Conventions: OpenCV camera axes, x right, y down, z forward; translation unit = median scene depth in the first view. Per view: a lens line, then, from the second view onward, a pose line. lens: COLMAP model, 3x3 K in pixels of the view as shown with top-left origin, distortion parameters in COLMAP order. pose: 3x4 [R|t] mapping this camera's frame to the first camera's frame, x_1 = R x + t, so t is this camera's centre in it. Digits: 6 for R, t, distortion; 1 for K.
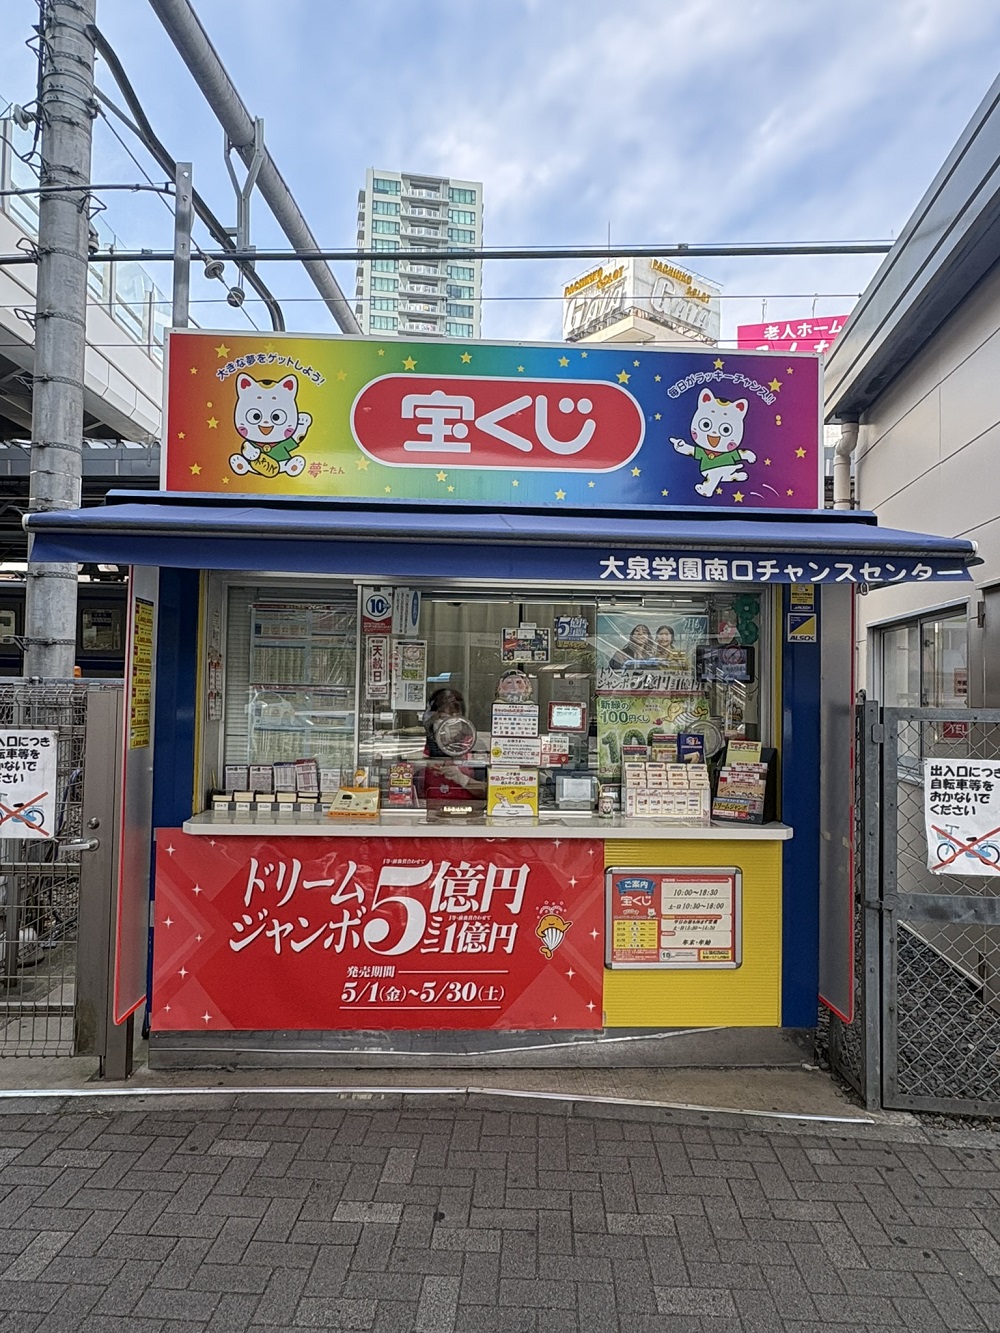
lens RADIAL K [[870.2, 0, 497.5], [0, 870.2, 668.3], [0, 0, 1]] dist [0.001831, 0.010643]
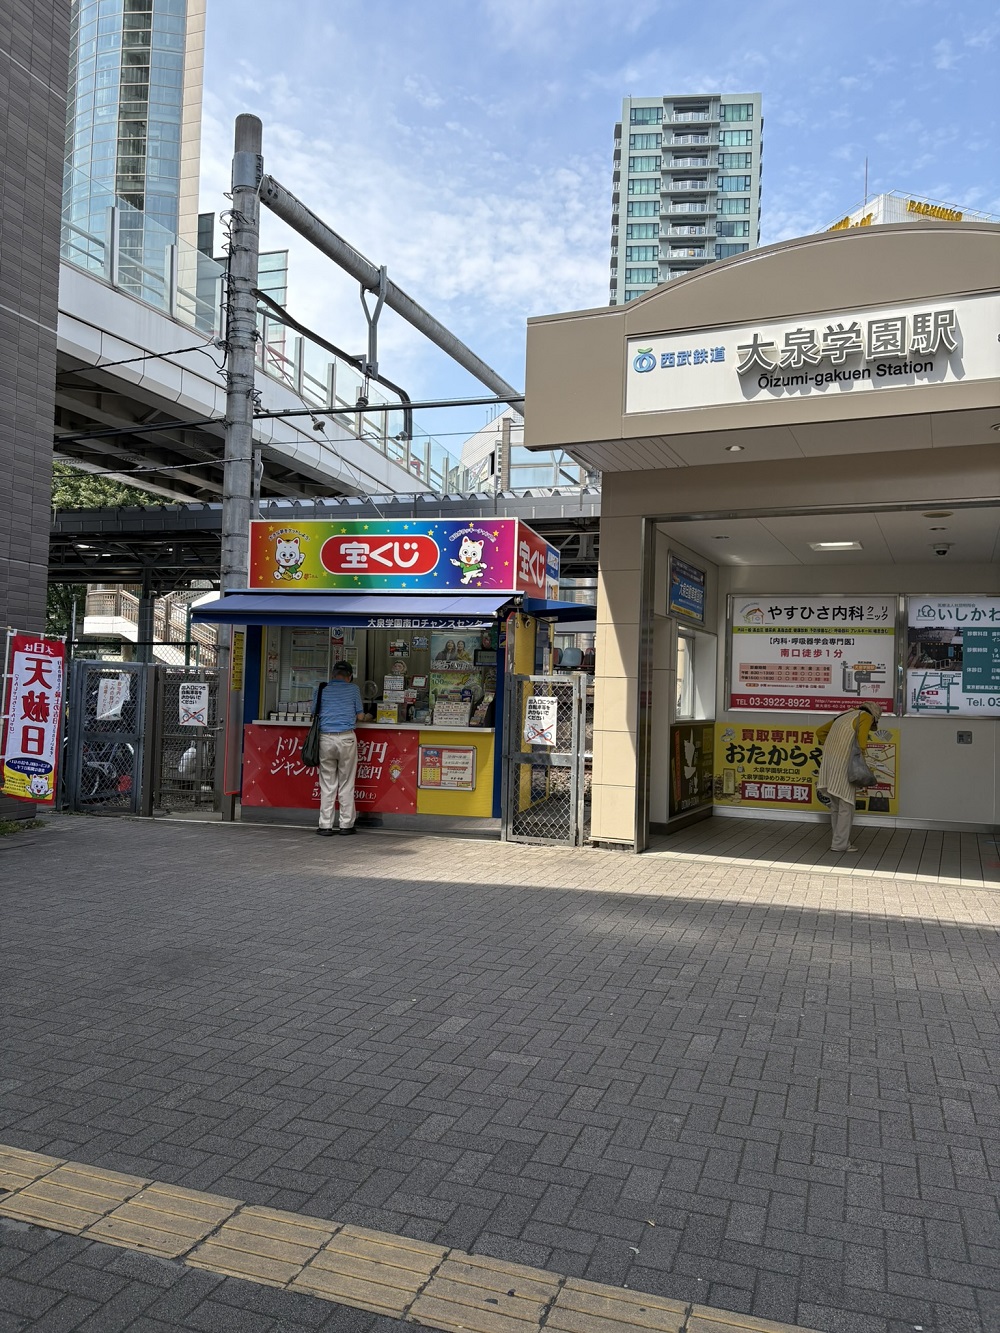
lens RADIAL K [[999.0, 0, 502.2], [0, 999.0, 664.4], [0, 0, 1]] dist [0.072133, -0.000485]
pose [[0.963161, 0.002210, -0.268918, 1.040847], [-0.004041, 0.999972, -0.006253, 0.028983], [0.268896, 0.007109, 0.963143, -1.496191]]
